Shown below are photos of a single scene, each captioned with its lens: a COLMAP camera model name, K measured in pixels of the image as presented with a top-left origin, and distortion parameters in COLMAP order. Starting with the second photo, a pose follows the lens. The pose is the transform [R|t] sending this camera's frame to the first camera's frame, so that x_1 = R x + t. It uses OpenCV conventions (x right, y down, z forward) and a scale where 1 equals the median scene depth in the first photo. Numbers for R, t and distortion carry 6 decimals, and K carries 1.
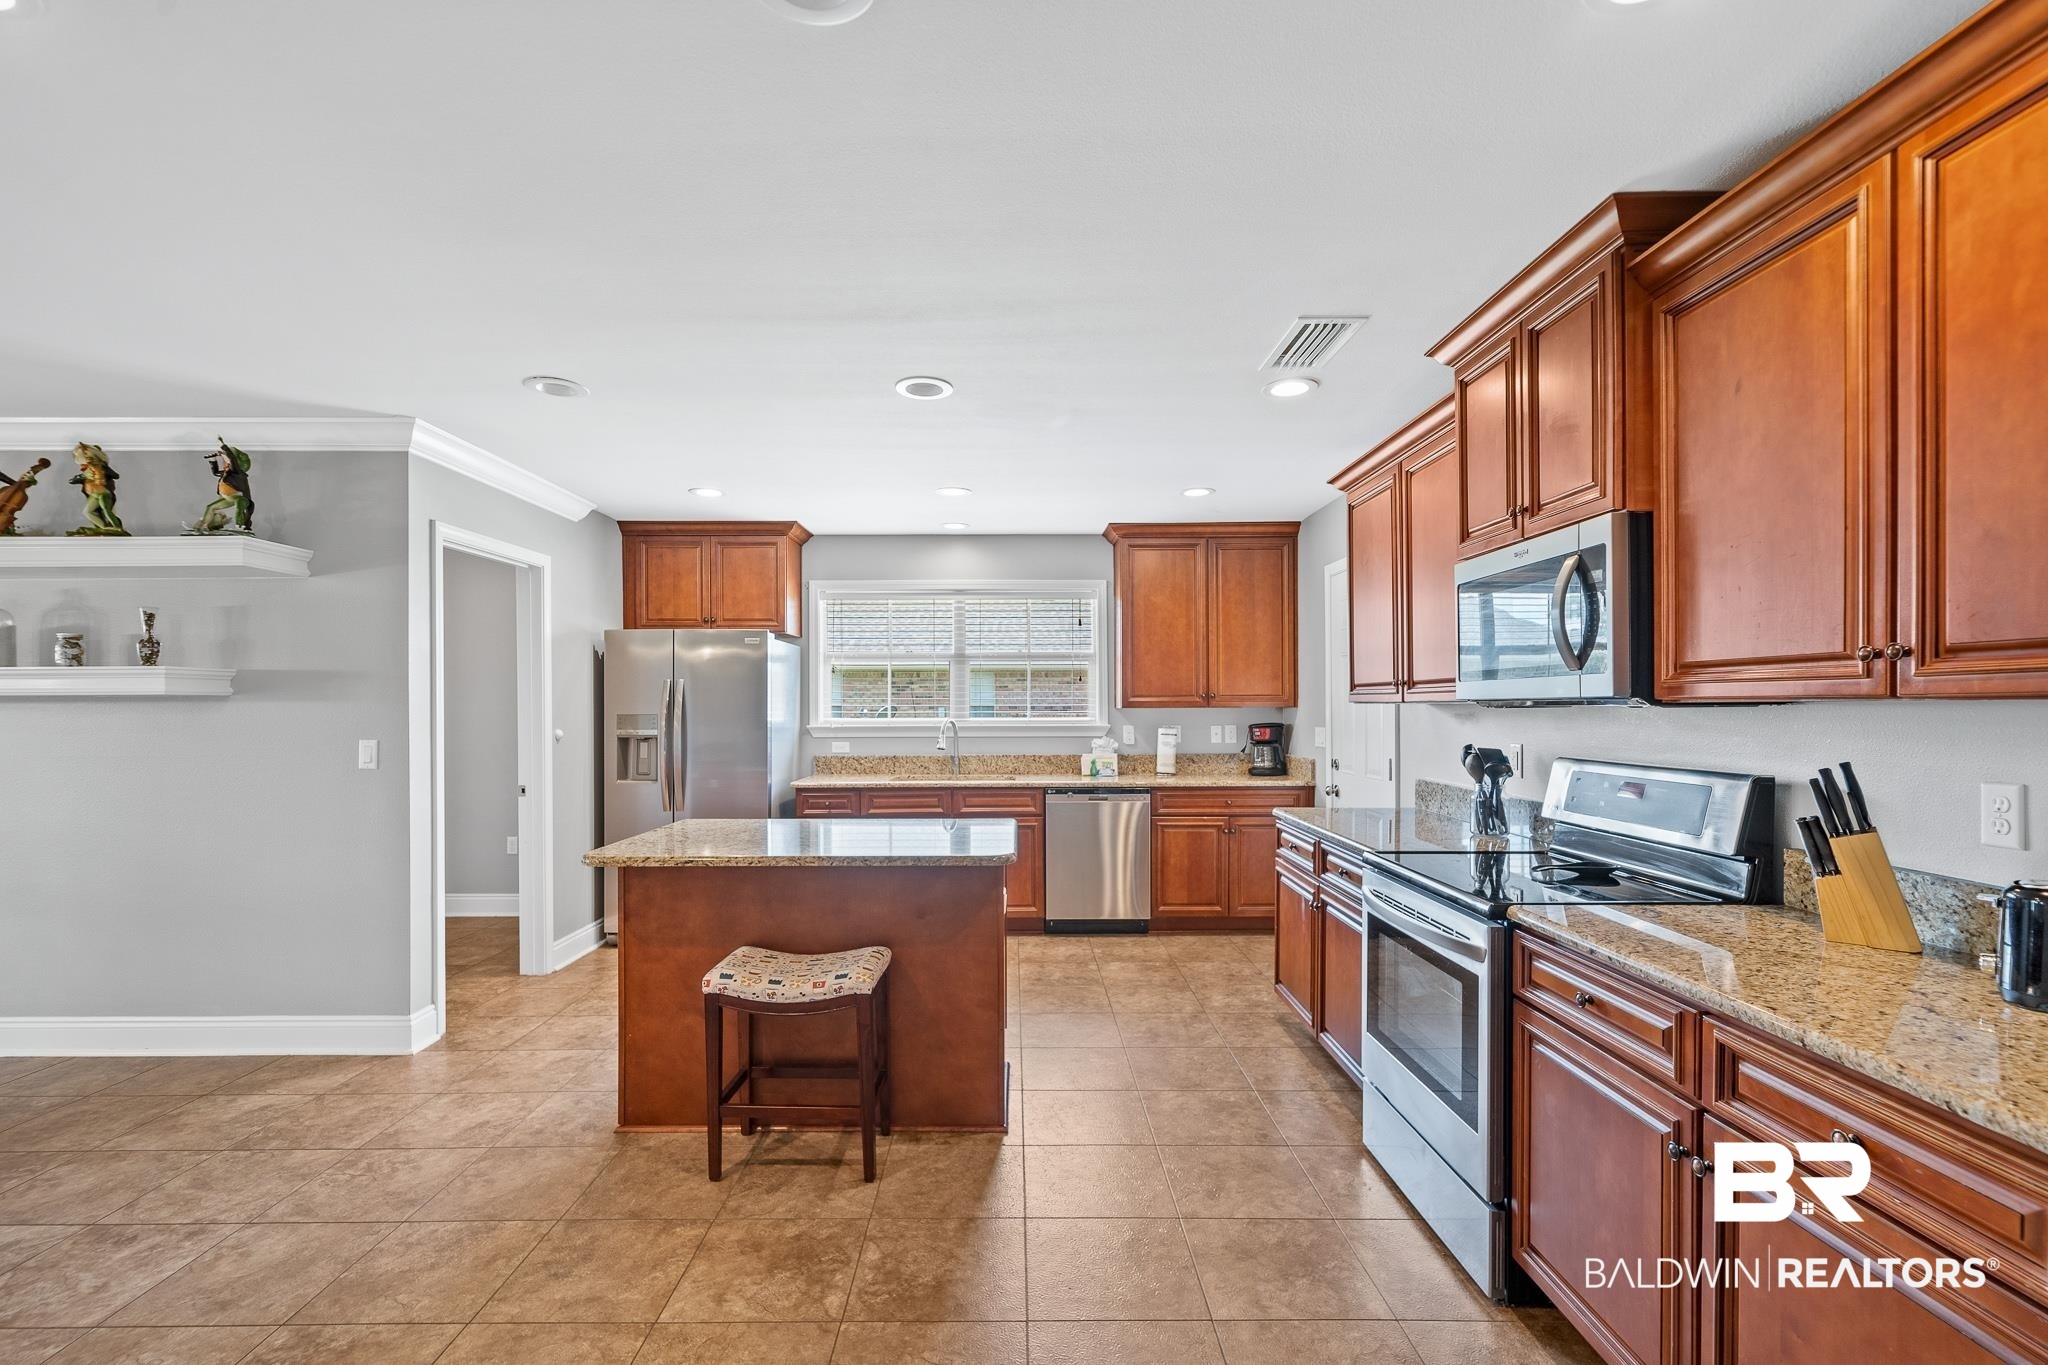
lens RADIAL K [[937.9, 0, 1015.2], [0, 937.9, 703.1], [0, 0, 1]] dist [-0.003295, 0.000261]
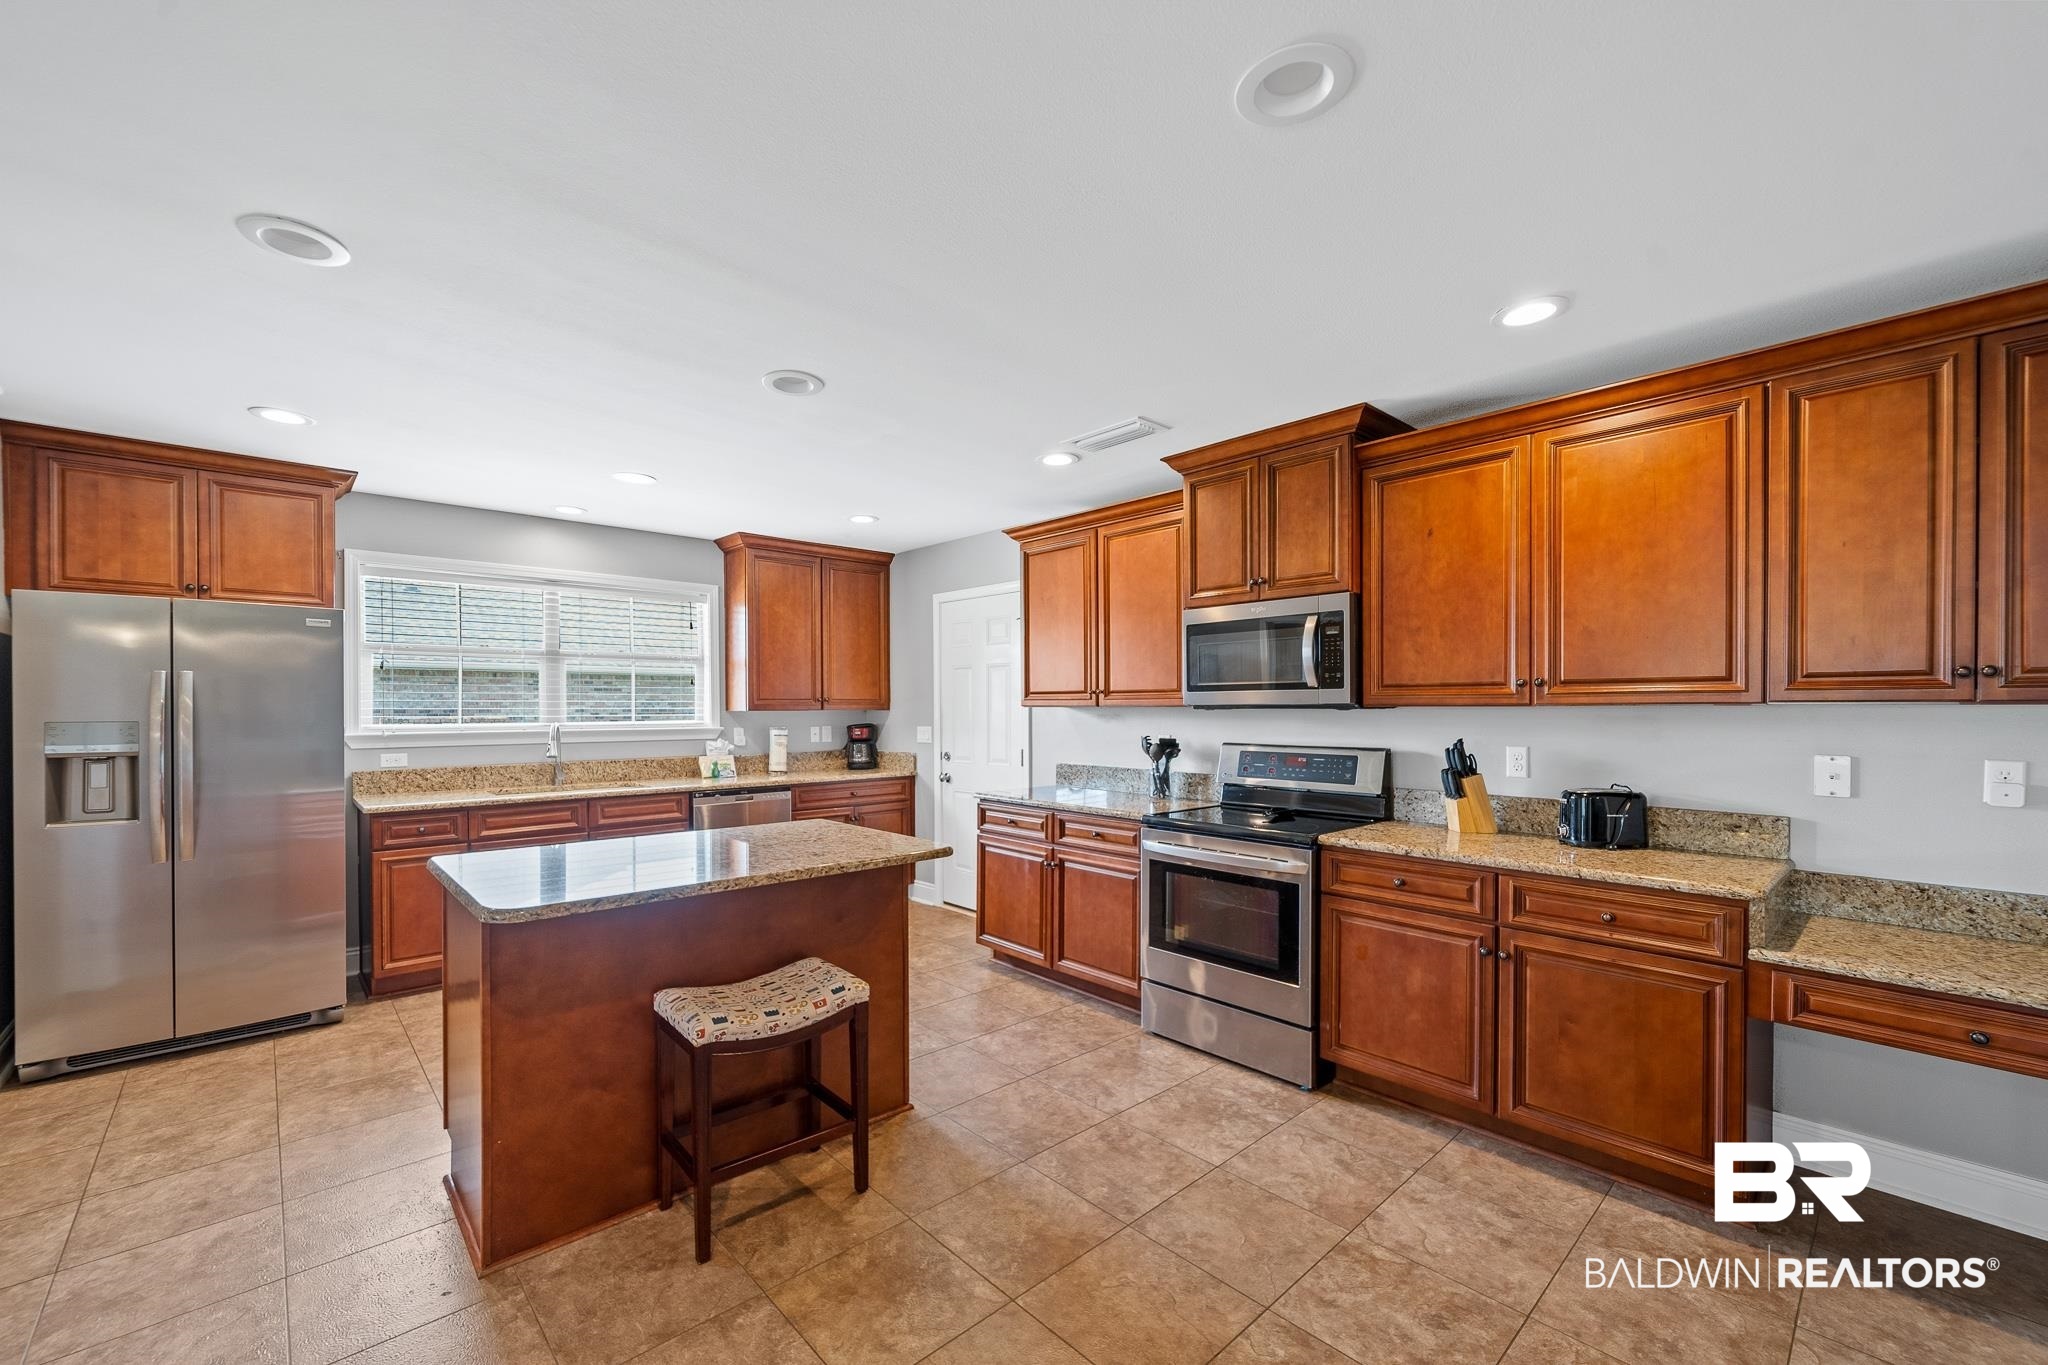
lens RADIAL K [[831.3, 0, 1024.3], [0, 831.3, 708.2], [0, 0, 1]] dist [-0.002362, -0.000049]
pose [[0.735169, 0.000798, 0.677883, -0.293746], [-0.002194, 0.999997, 0.001202, 0.000428], [-0.677880, -0.002371, 0.735169, 0.115209]]
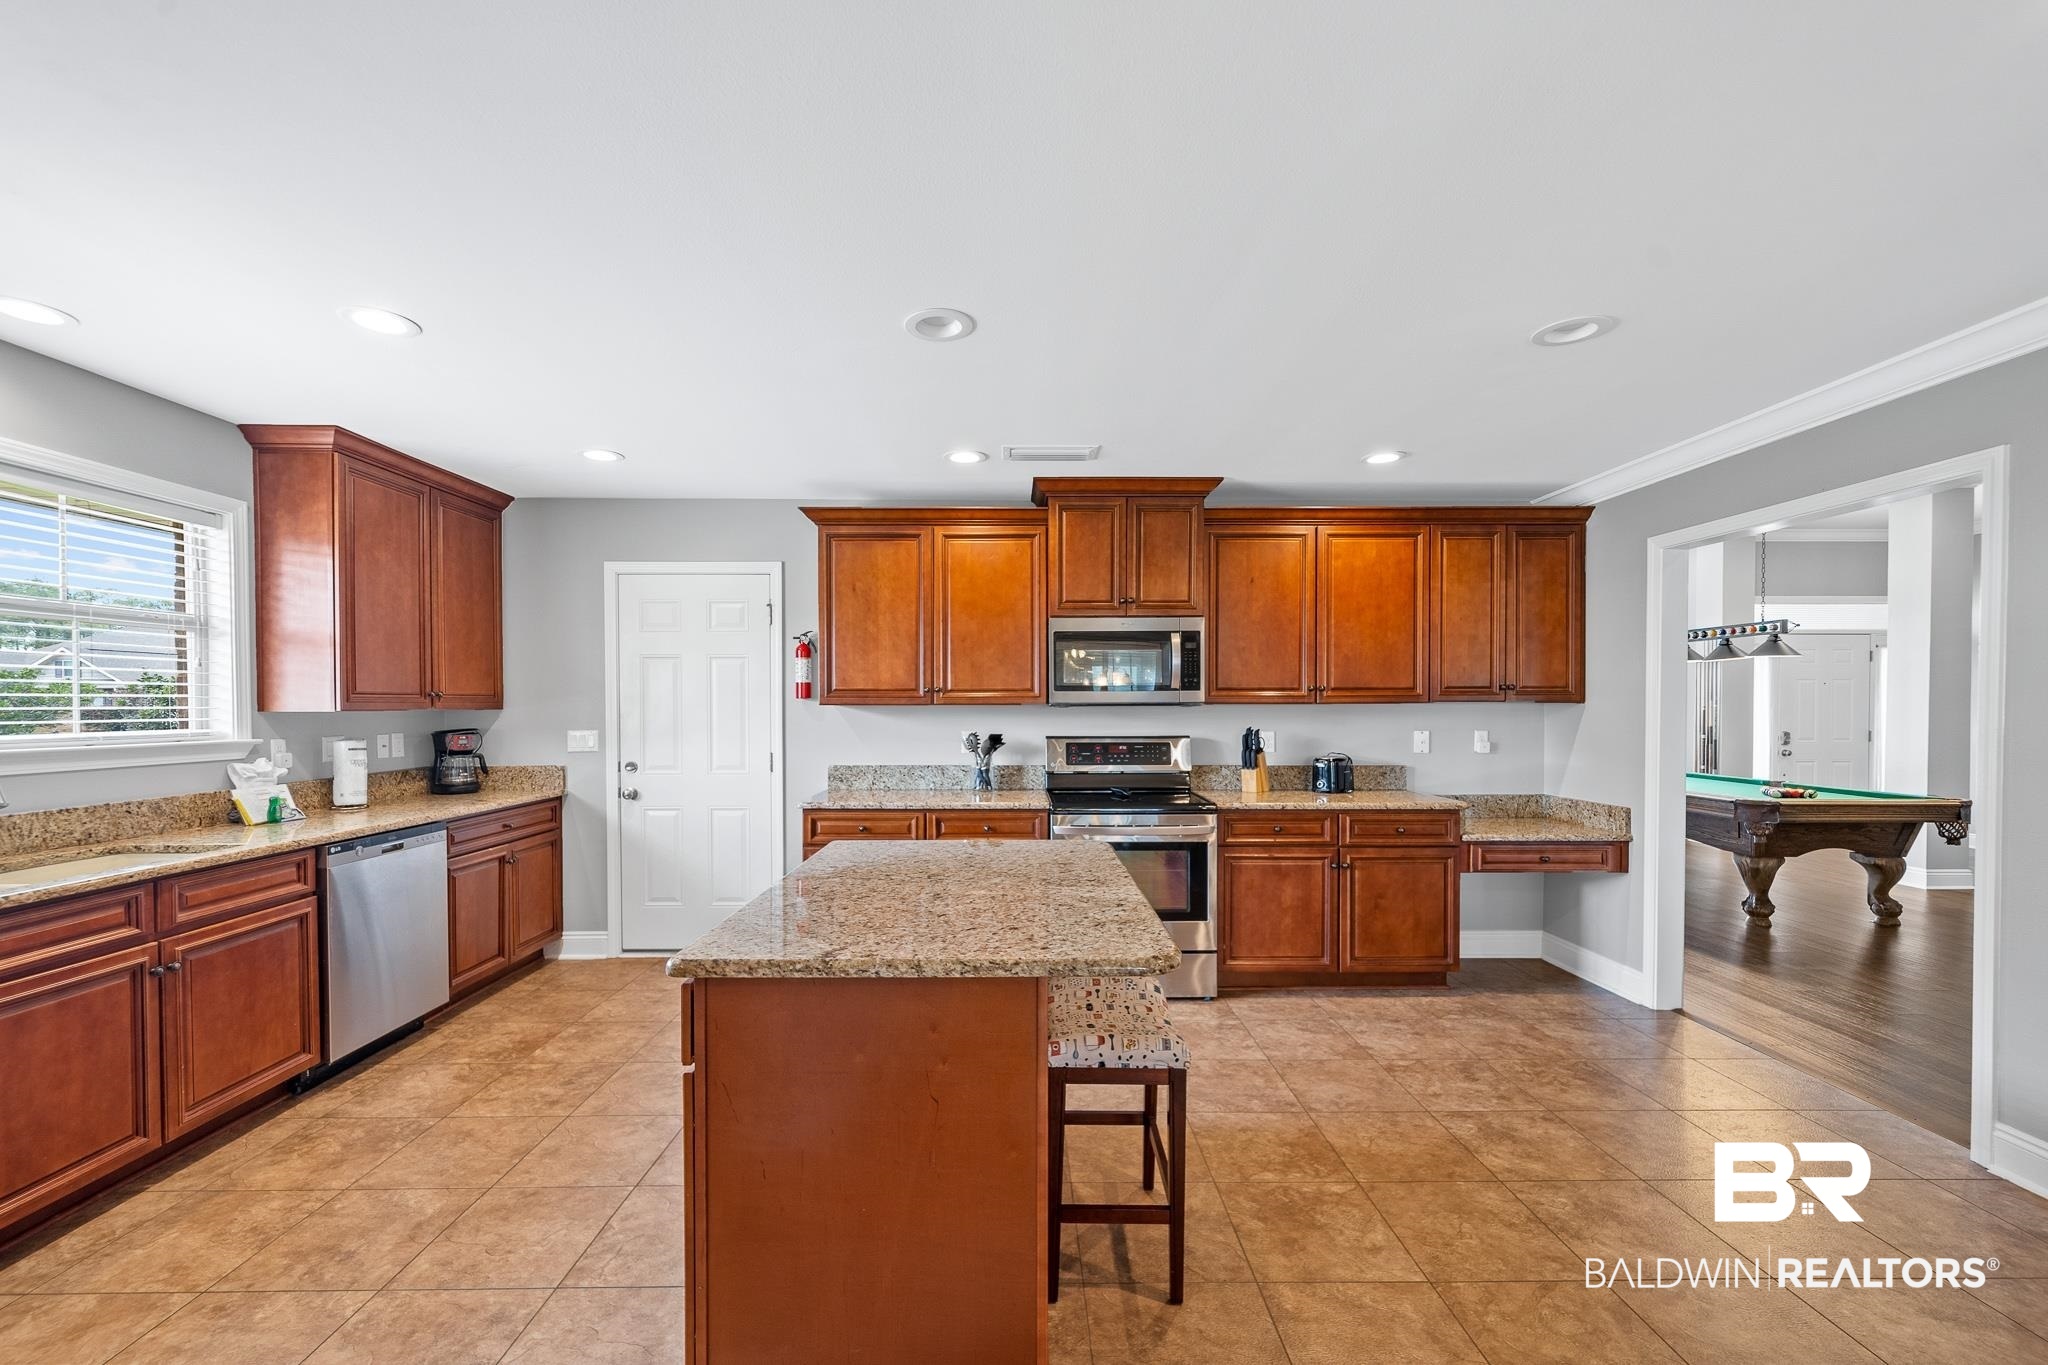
lens RADIAL K [[831.3, 0, 1024.9], [0, 831.3, 708.8], [0, 0, 1]] dist [-0.002362, -0.000049]
pose [[-0.012077, -0.003160, 0.999922, -0.485356], [-0.000471, 0.999995, 0.003155, 0.001261], [-0.999927, -0.000433, -0.012079, 0.539679]]
